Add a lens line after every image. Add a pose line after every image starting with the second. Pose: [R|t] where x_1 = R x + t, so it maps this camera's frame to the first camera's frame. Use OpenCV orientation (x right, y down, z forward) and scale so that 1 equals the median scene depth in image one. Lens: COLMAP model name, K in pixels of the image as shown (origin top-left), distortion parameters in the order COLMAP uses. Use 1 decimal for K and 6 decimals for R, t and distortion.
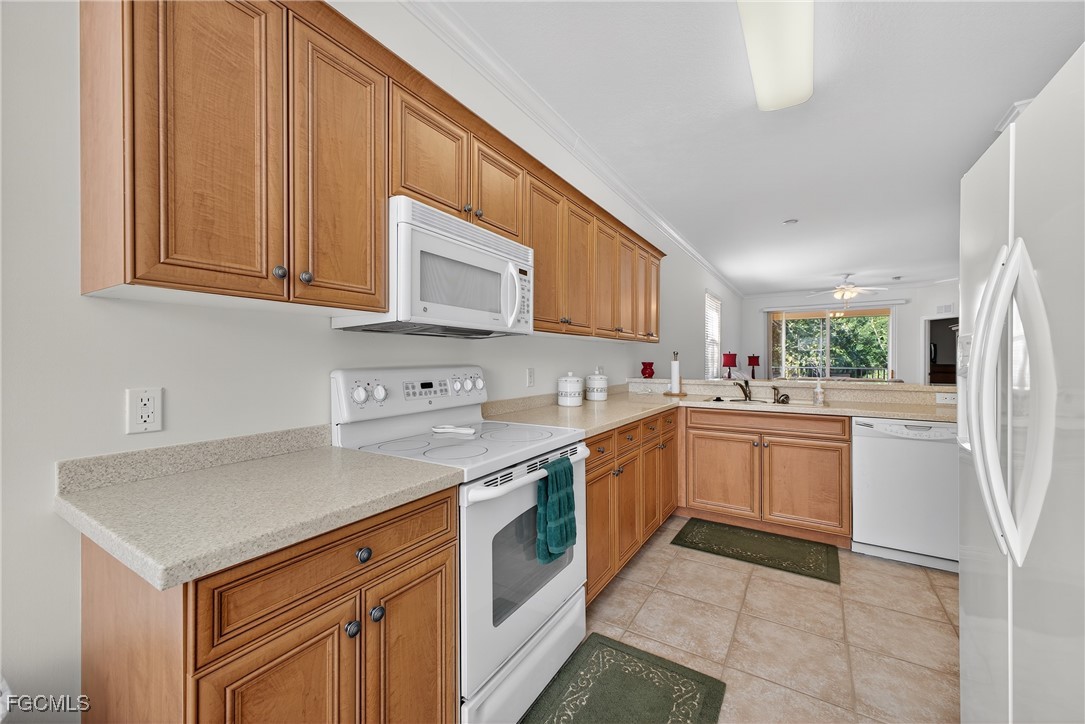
lens RADIAL K [[429.5, 0, 539.4], [0, 429.5, 357.4], [0, 0, 1]] dist [0.001067, -0.000124]
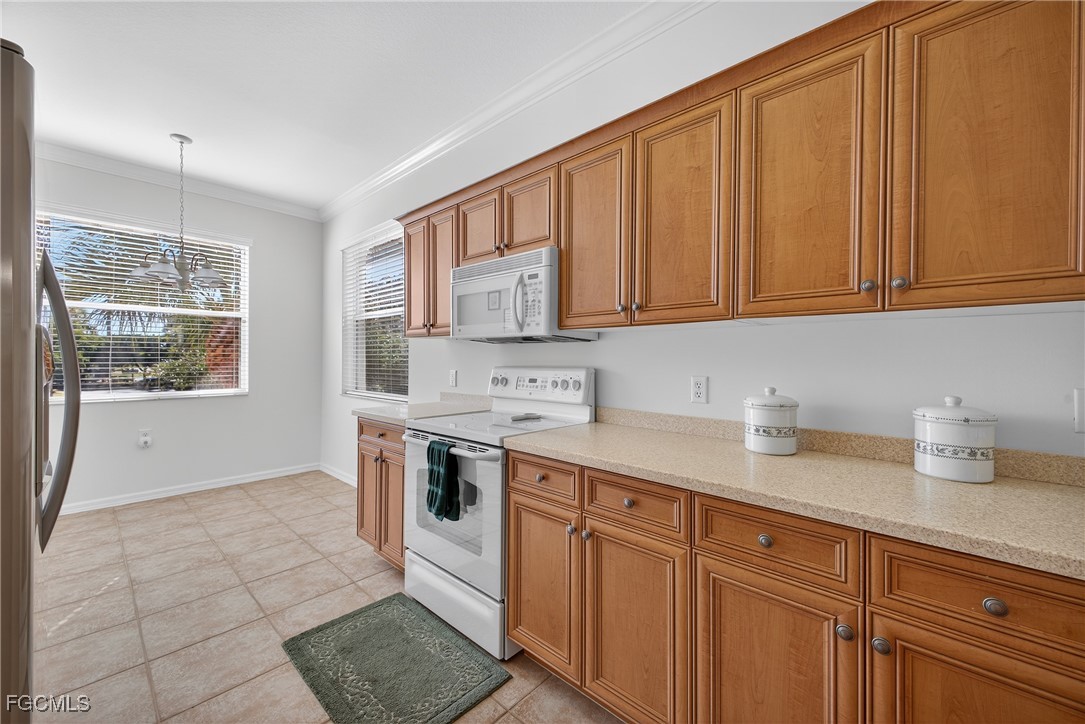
lens RADIAL K [[416.7, 0, 542.5], [0, 416.7, 362.0], [0, 0, 1]] dist [0.001130, -0.000022]
pose [[-0.186748, 0.003075, -0.982403, 0.920518], [-0.007436, 0.999962, 0.004543, 0.001772], [0.982380, 0.008154, -0.186718, 1.185240]]
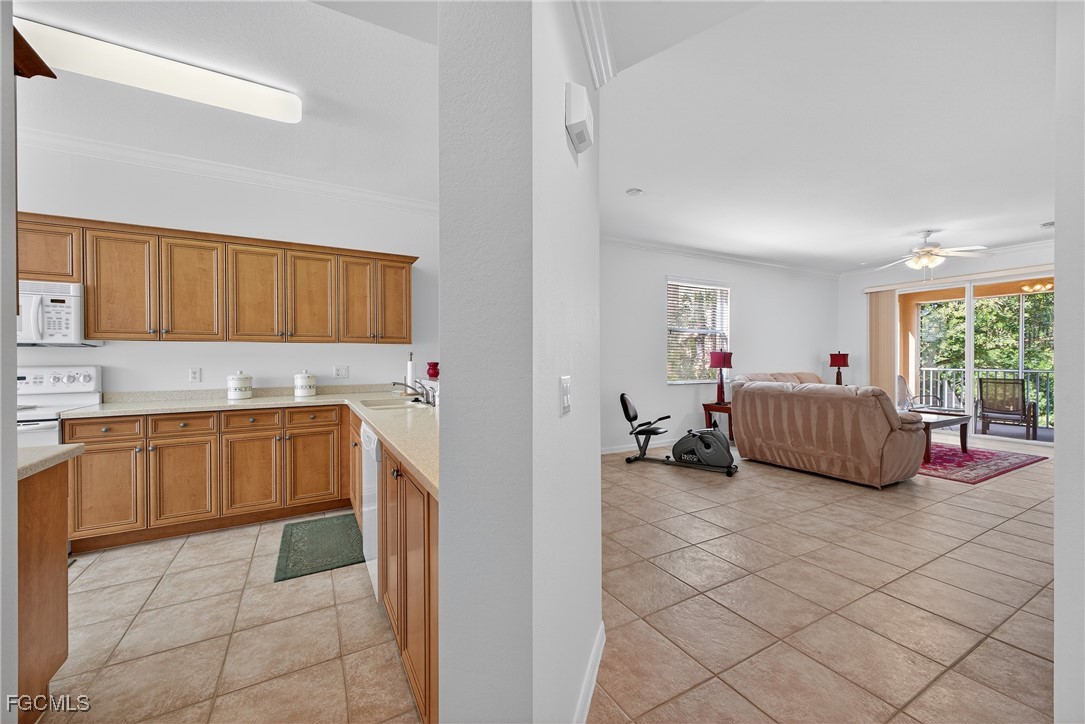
lens RADIAL K [[427.8, 0, 545.3], [0, 427.8, 360.4], [0, 0, 1]] dist [0.002544, -0.000092]
pose [[0.883686, -0.006285, -0.468039, 2.043873], [0.008955, 0.999954, 0.003479, 0.010151], [0.467995, -0.007266, 0.883701, 0.479682]]
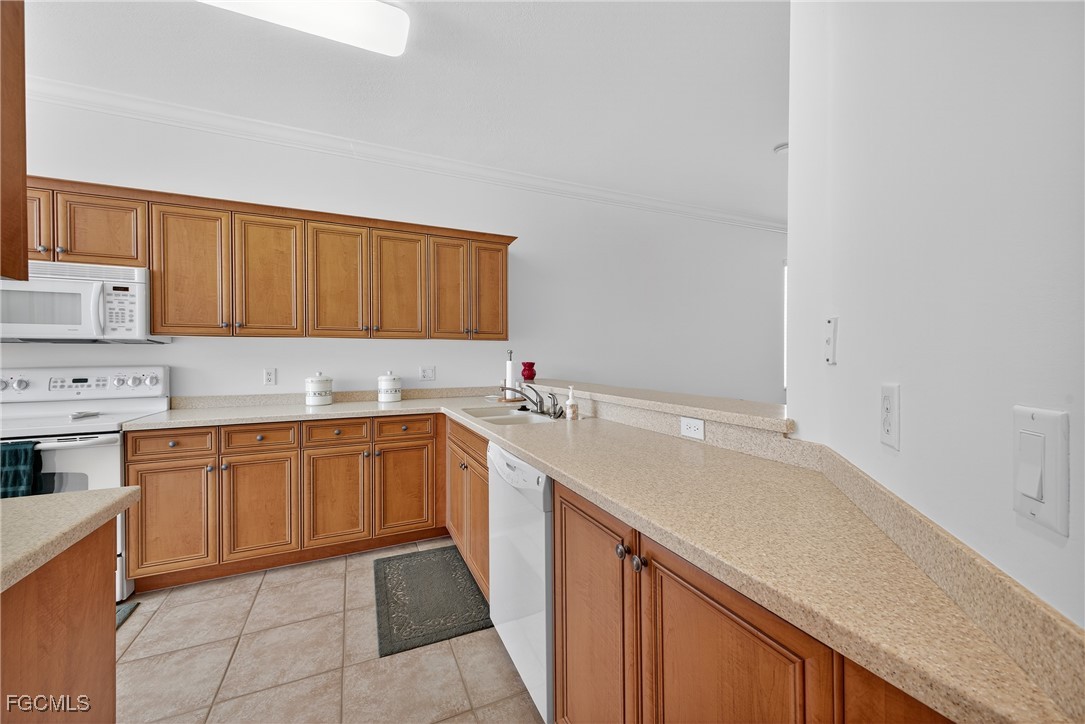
lens RADIAL K [[427.8, 0, 545.3], [0, 427.8, 360.4], [0, 0, 1]] dist [0.002544, -0.000092]
pose [[0.839281, -0.004756, -0.543678, 1.590692], [0.008179, 0.999959, 0.003878, 0.007887], [0.543637, -0.007702, 0.839285, 0.620553]]
